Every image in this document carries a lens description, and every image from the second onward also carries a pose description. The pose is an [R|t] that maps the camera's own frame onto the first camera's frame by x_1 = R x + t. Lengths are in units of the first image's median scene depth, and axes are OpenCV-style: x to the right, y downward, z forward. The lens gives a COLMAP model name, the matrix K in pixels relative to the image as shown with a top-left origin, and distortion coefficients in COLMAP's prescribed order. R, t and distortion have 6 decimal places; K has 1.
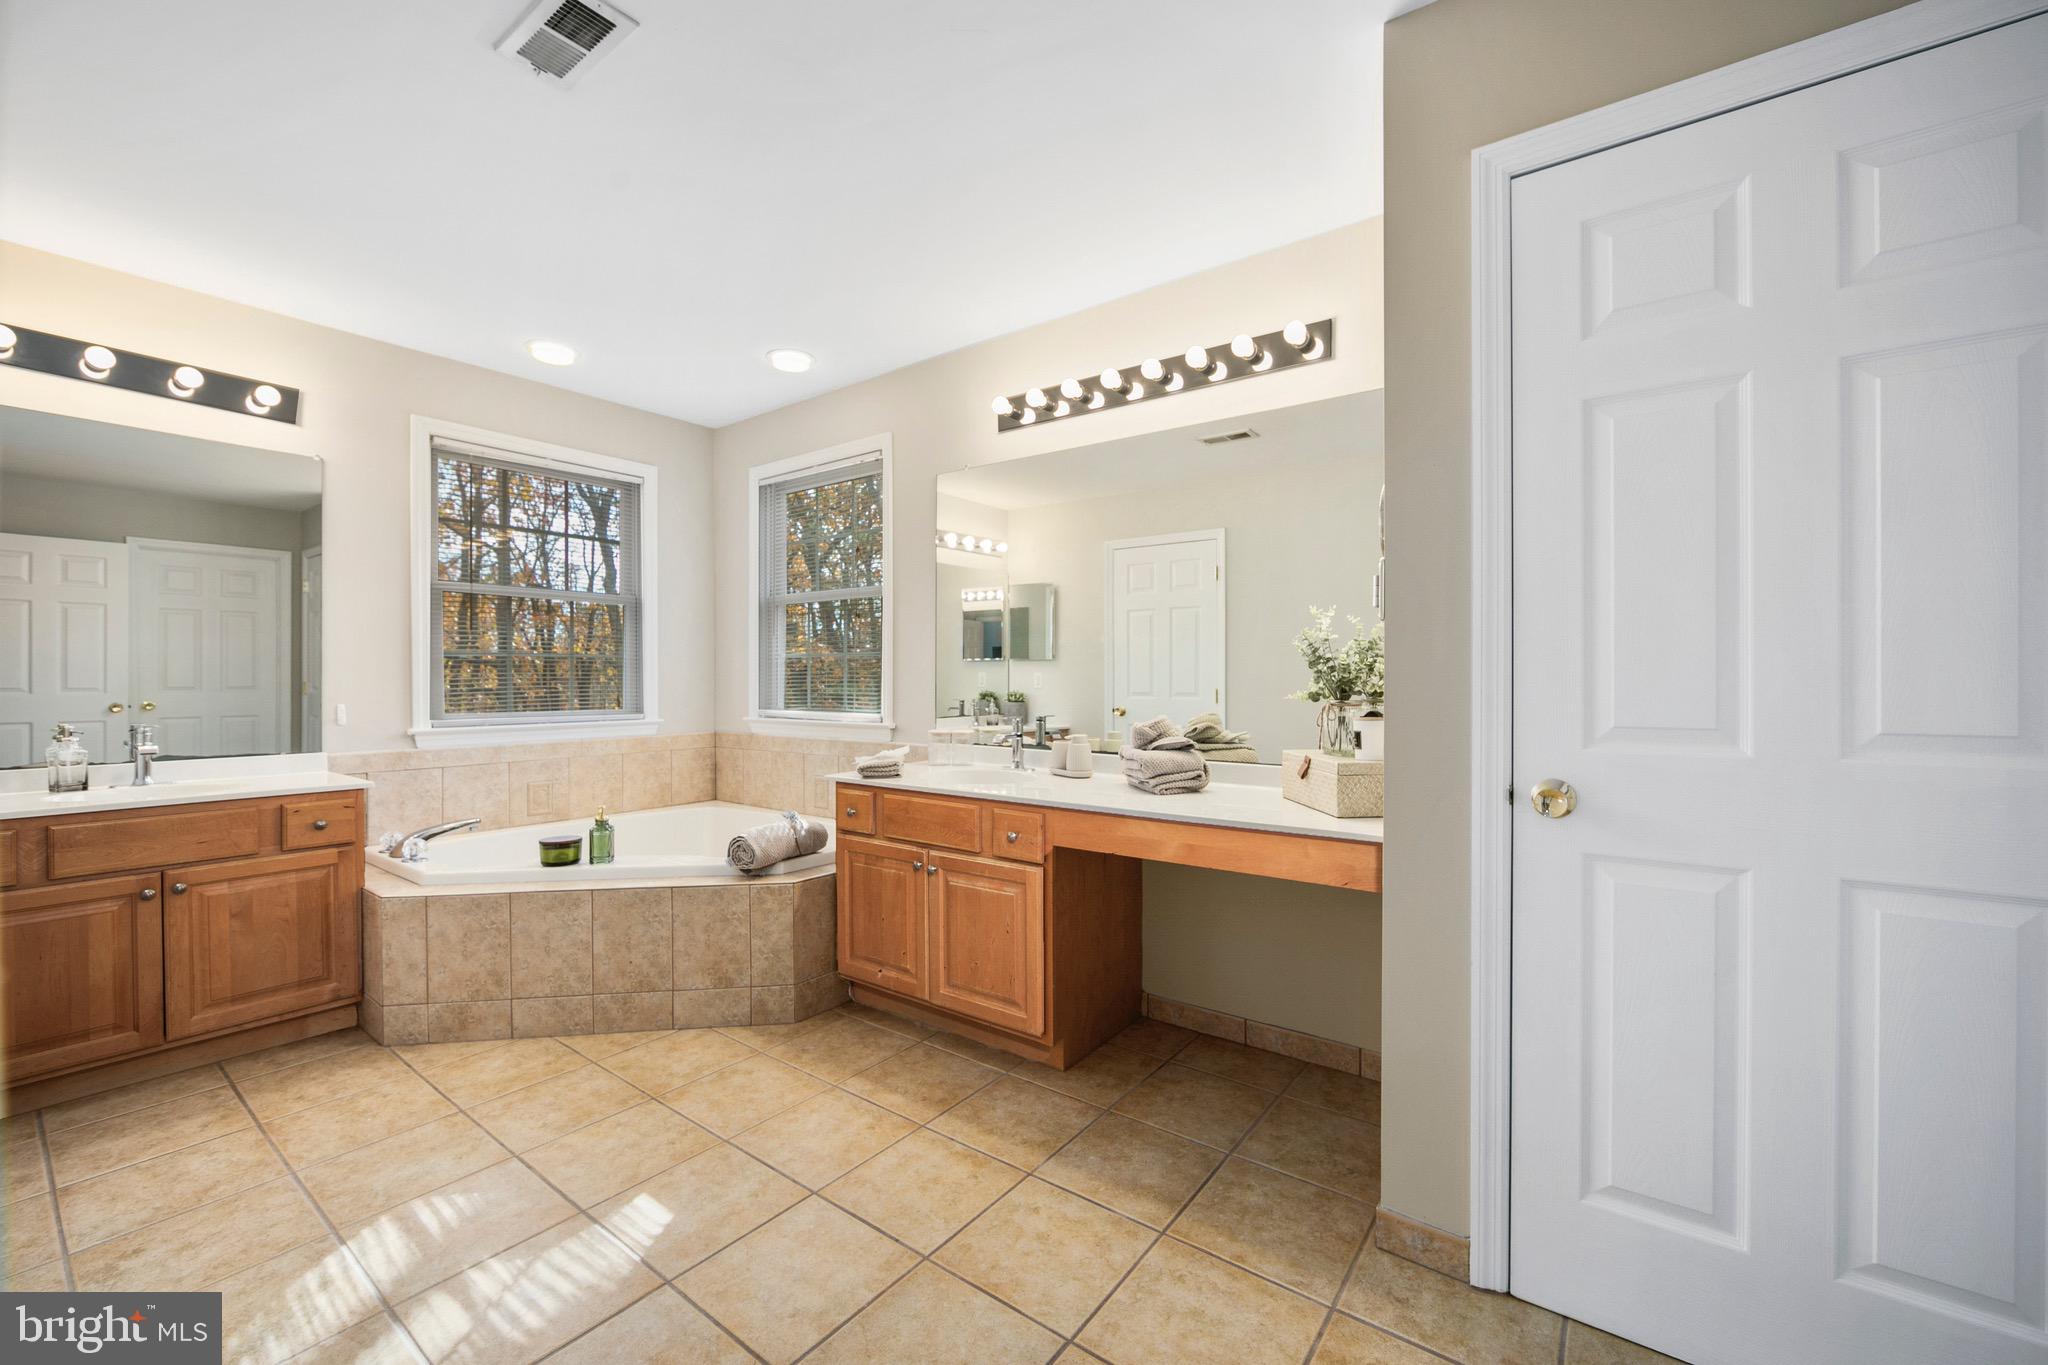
lens RADIAL K [[823.4, 0, 1032.7], [0, 823.4, 673.1], [0, 0, 1]] dist [-0.009734, -0.000255]
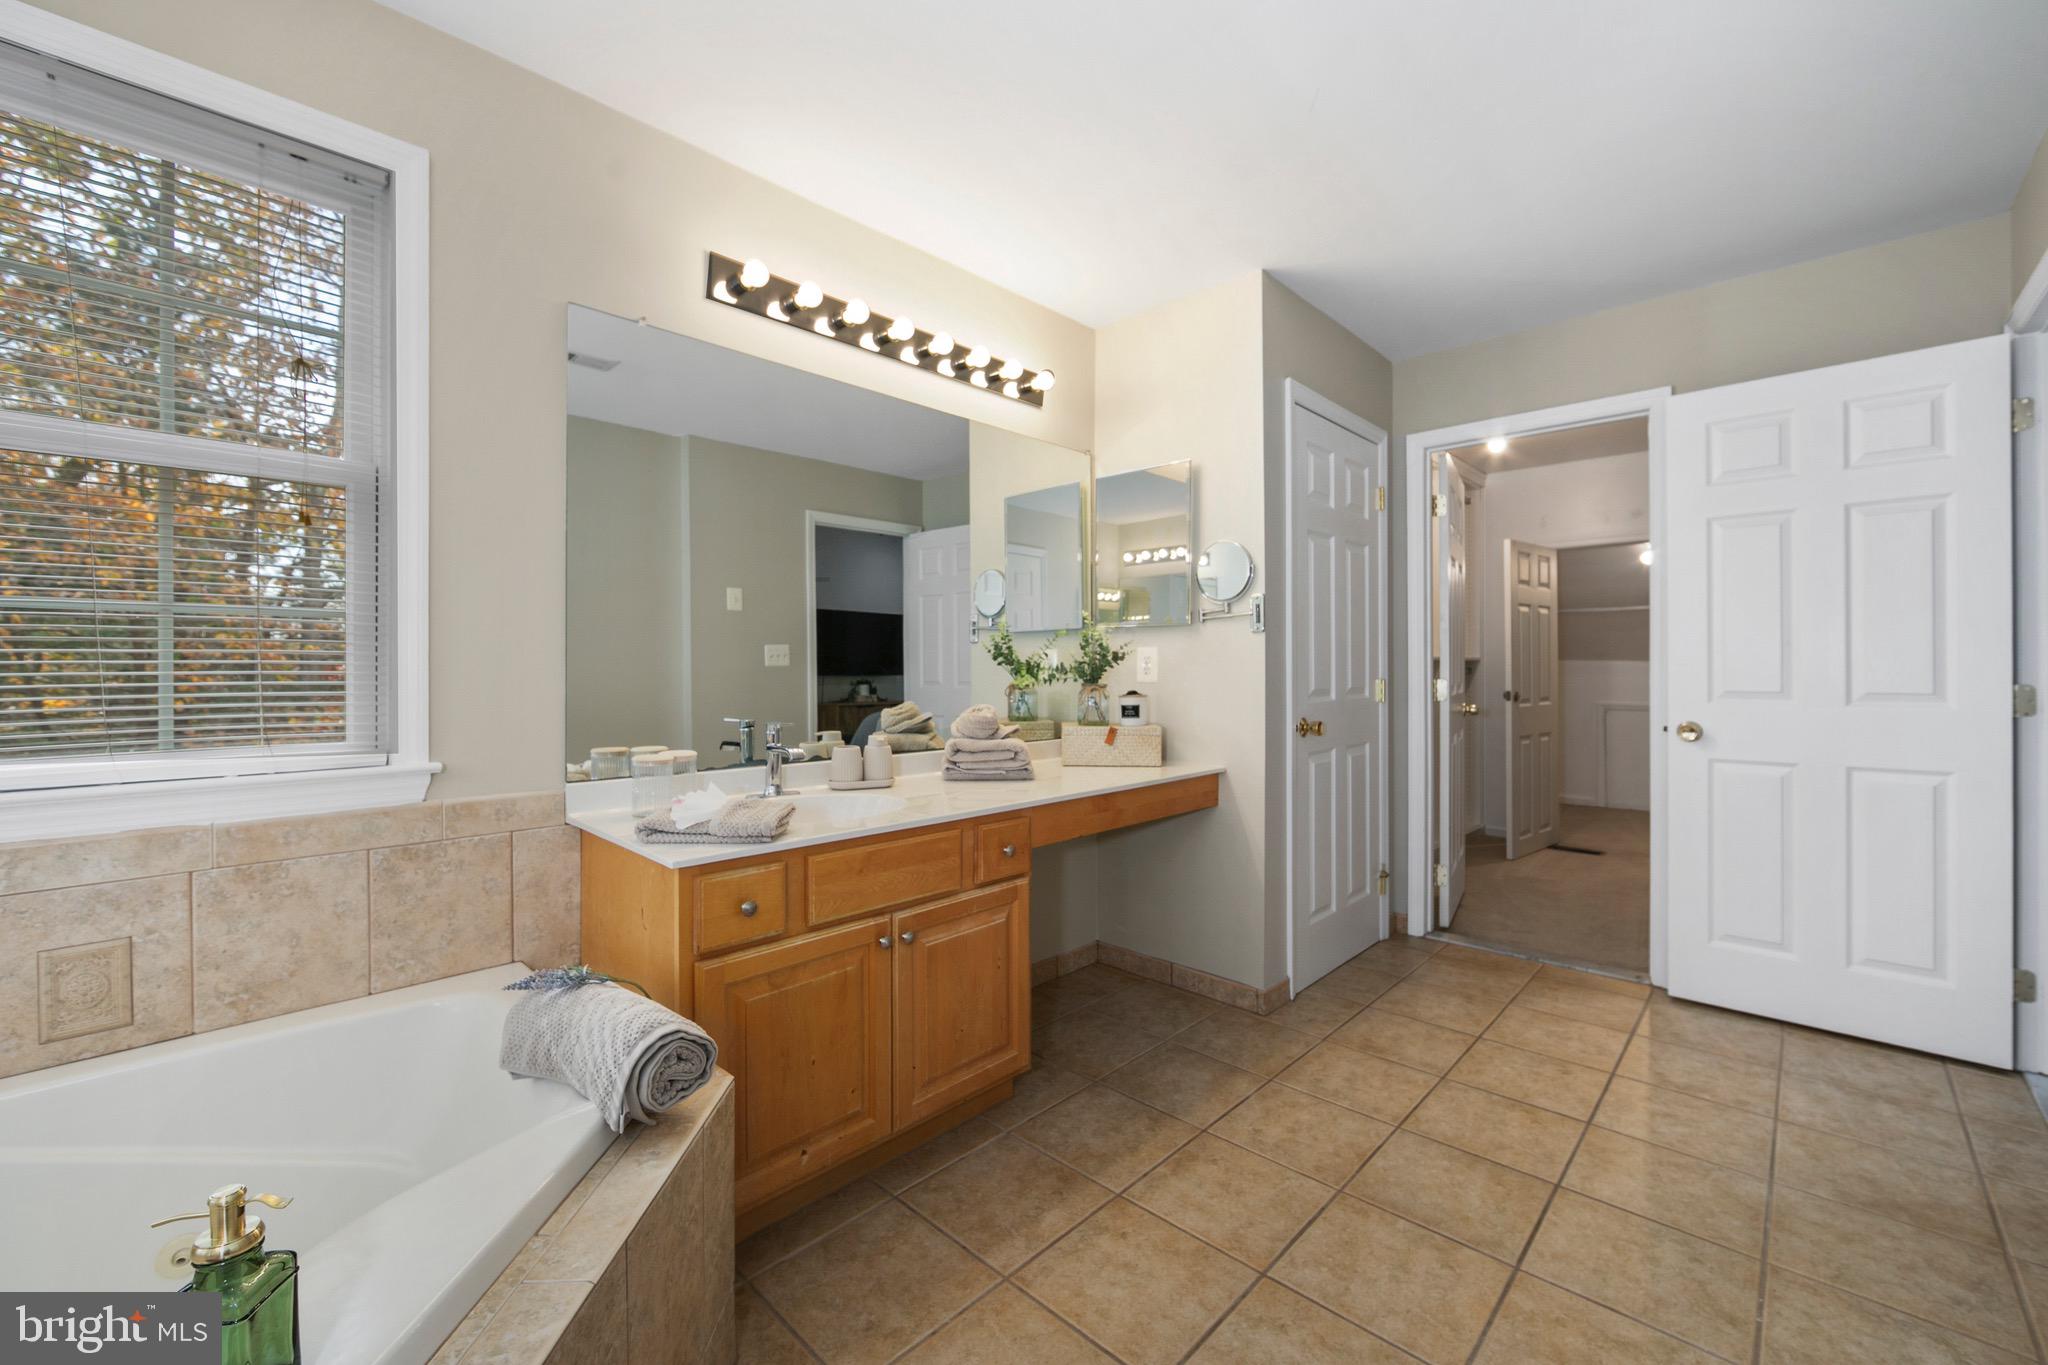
lens RADIAL K [[823.4, 0, 1032.7], [0, 823.4, 673.1], [0, 0, 1]] dist [-0.009734, -0.000255]
pose [[0.120987, -0.003197, 0.992649, -1.048843], [-0.003111, 0.999989, 0.003599, 0.012744], [-0.992649, -0.003523, 0.120976, 1.056203]]
